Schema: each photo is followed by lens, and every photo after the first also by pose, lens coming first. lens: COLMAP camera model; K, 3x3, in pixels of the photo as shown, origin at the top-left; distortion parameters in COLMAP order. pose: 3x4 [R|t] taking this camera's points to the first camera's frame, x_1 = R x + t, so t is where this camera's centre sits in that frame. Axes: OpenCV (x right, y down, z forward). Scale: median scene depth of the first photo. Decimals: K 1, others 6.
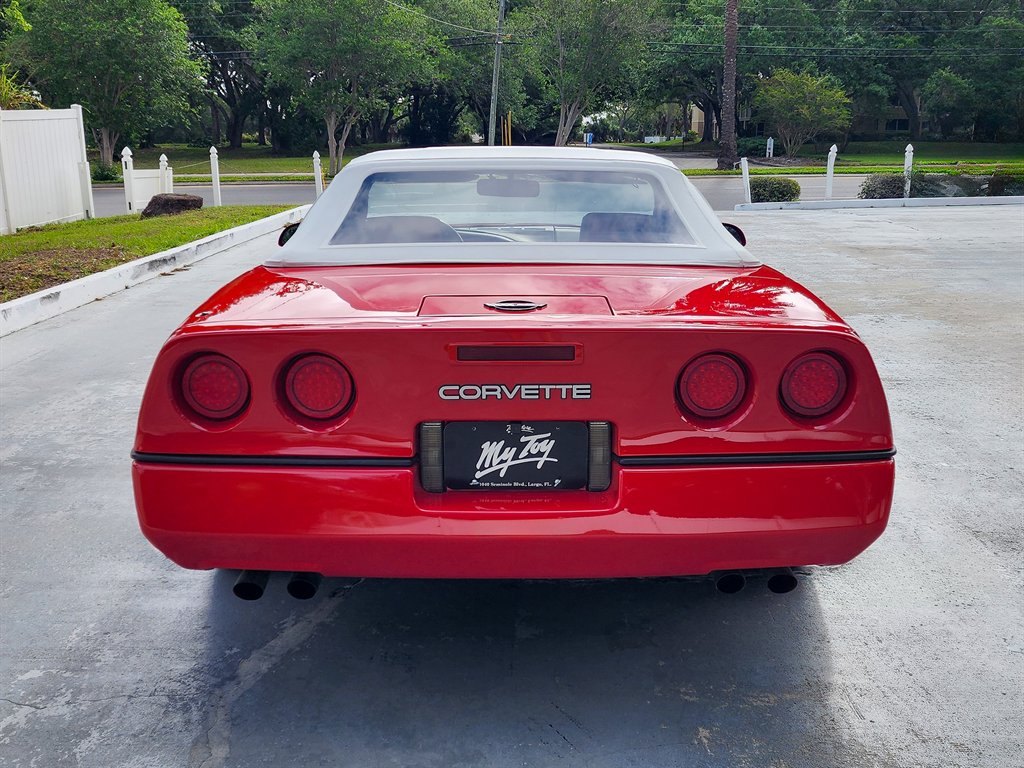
lens RADIAL K [[1023.1, 0, 515.3], [0, 1023.1, 385.9], [0, 0, 1]] dist [0.001893, 0.000000]
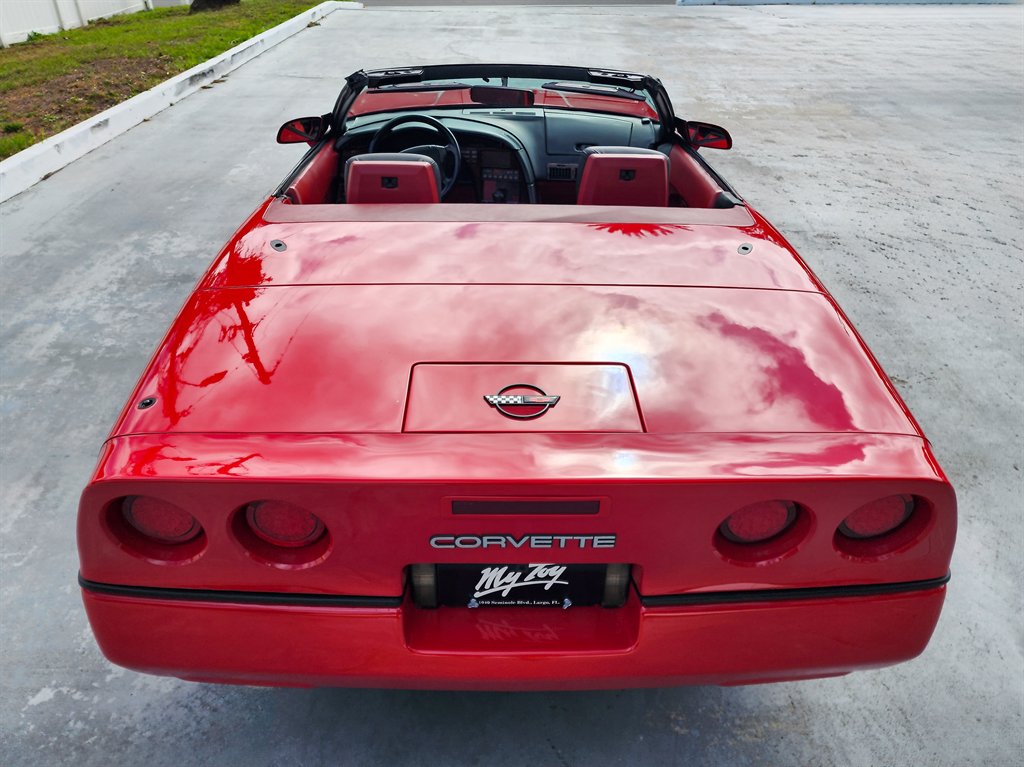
lens RADIAL K [[693.7, 0, 503.3], [0, 693.7, 379.0], [0, 0, 1]] dist [0.023303, -0.024446]
pose [[0.999889, 0.006679, 0.013344, -0.020869], [-0.010848, 0.939392, 0.342672, -0.263496], [-0.010247, -0.342779, 0.939360, 0.448726]]
